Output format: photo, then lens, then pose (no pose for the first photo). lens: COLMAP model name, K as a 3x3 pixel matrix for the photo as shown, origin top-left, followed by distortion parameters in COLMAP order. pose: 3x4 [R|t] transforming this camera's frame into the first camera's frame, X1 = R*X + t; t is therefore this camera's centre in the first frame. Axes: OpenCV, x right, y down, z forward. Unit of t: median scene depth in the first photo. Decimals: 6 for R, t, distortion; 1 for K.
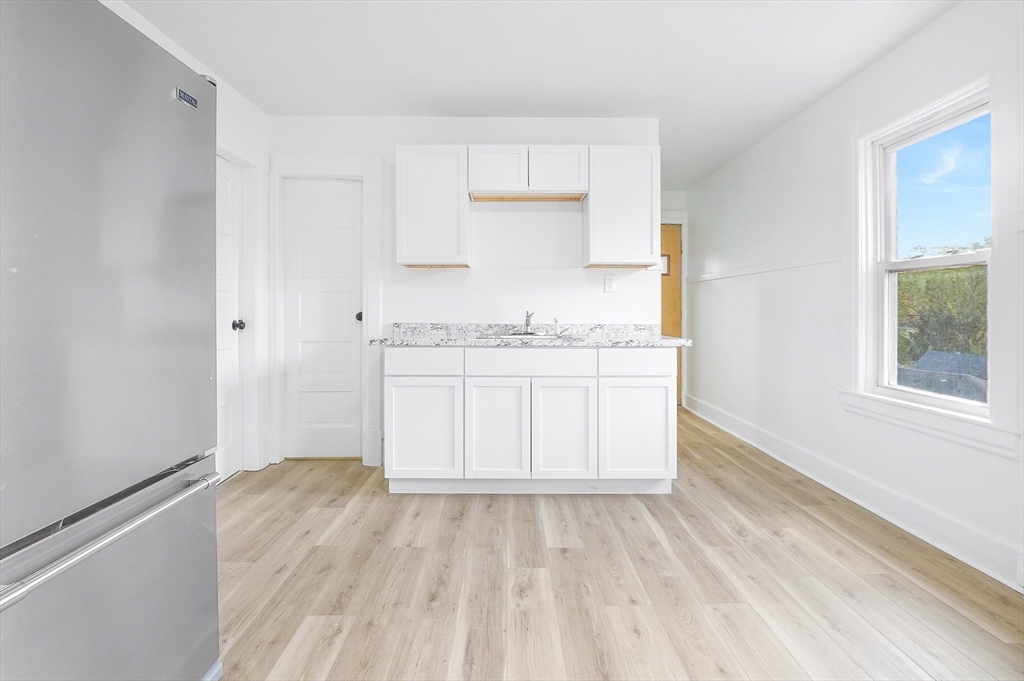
lens RADIAL K [[513.9, 0, 511.7], [0, 513.9, 318.3], [0, 0, 1]] dist [-0.015643, -0.001144]
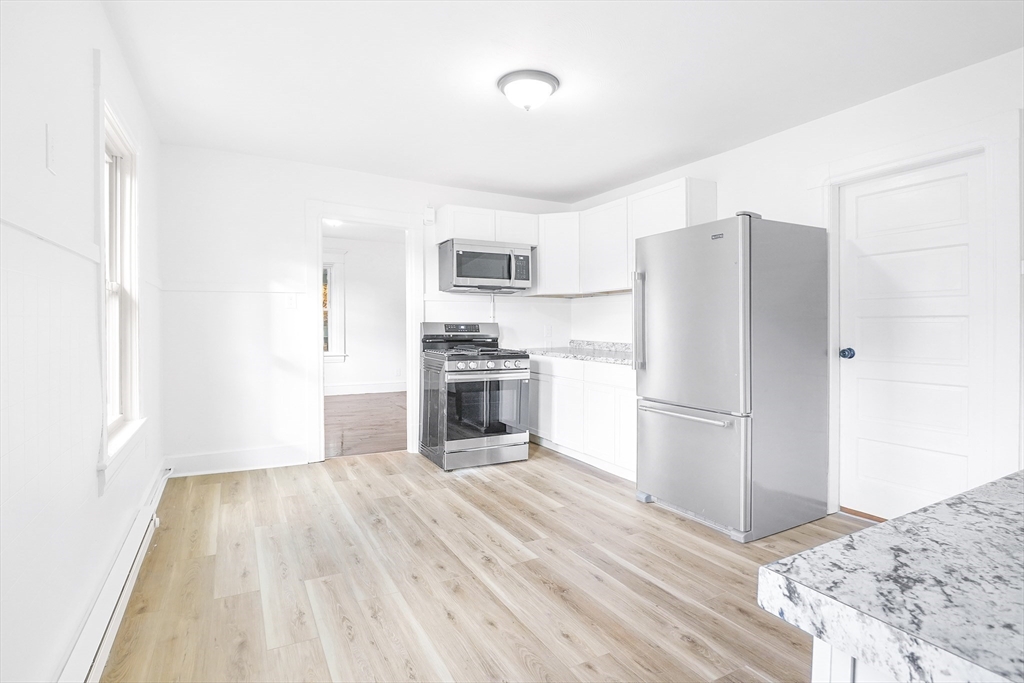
lens RADIAL K [[515.9, 0, 505.8], [0, 515.9, 319.5], [0, 0, 1]] dist [-0.003980, -0.001181]
pose [[-0.880269, 0.000357, -0.474475, 0.523386], [-0.002297, 0.999985, 0.005014, -0.043422], [0.474469, 0.005503, -0.880255, 1.130073]]
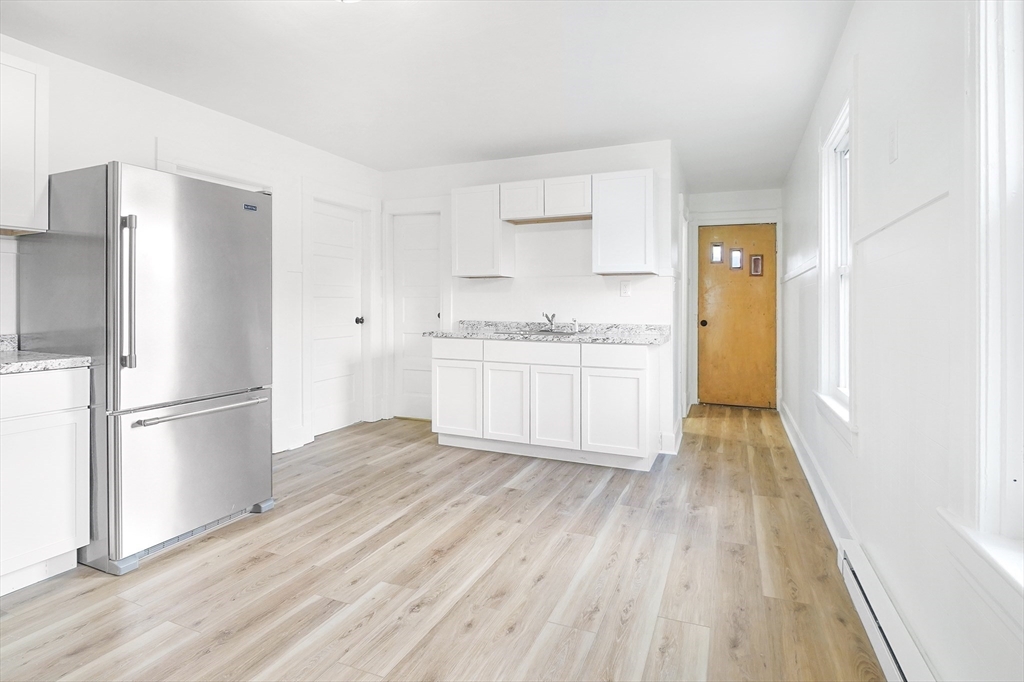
lens RADIAL K [[515.9, 0, 505.8], [0, 515.9, 319.0], [0, 0, 1]] dist [-0.003980, -0.001181]
pose [[0.915094, 0.012891, -0.403035, 0.502213], [-0.010247, 0.999910, 0.008716, -0.009149], [0.403111, -0.003846, 0.915143, -0.202925]]
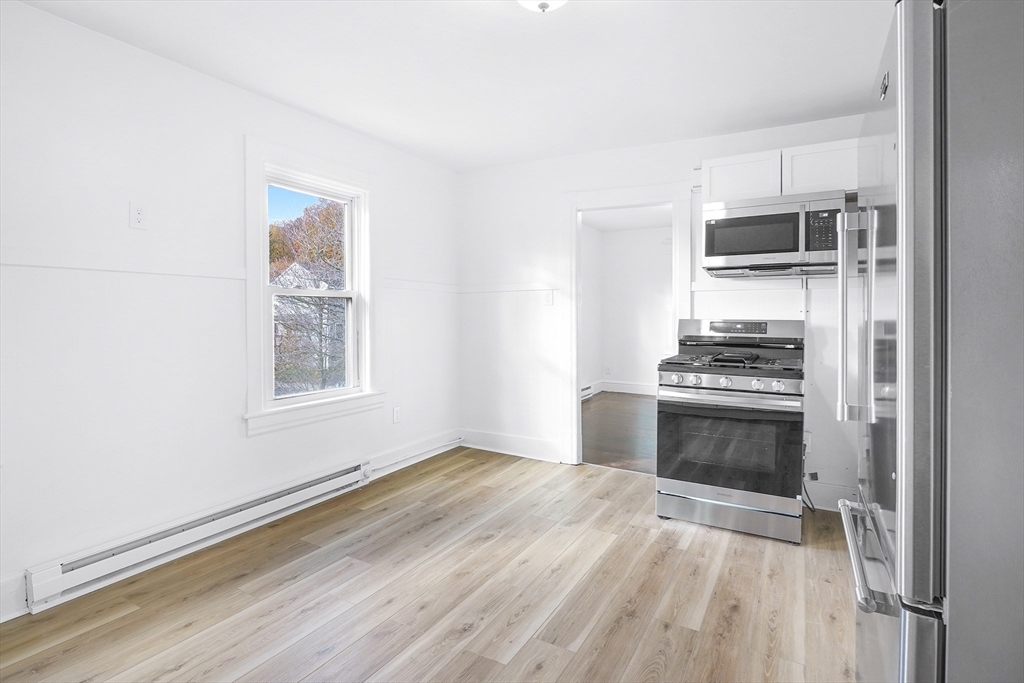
lens RADIAL K [[519.3, 0, 507.9], [0, 519.3, 320.8], [0, 0, 1]] dist [-0.000767, -0.017931]
pose [[-0.861688, -0.000311, 0.507438, -0.250827], [0.008488, 0.999851, 0.015028, -0.044484], [-0.507367, 0.017257, -0.861557, 0.898351]]
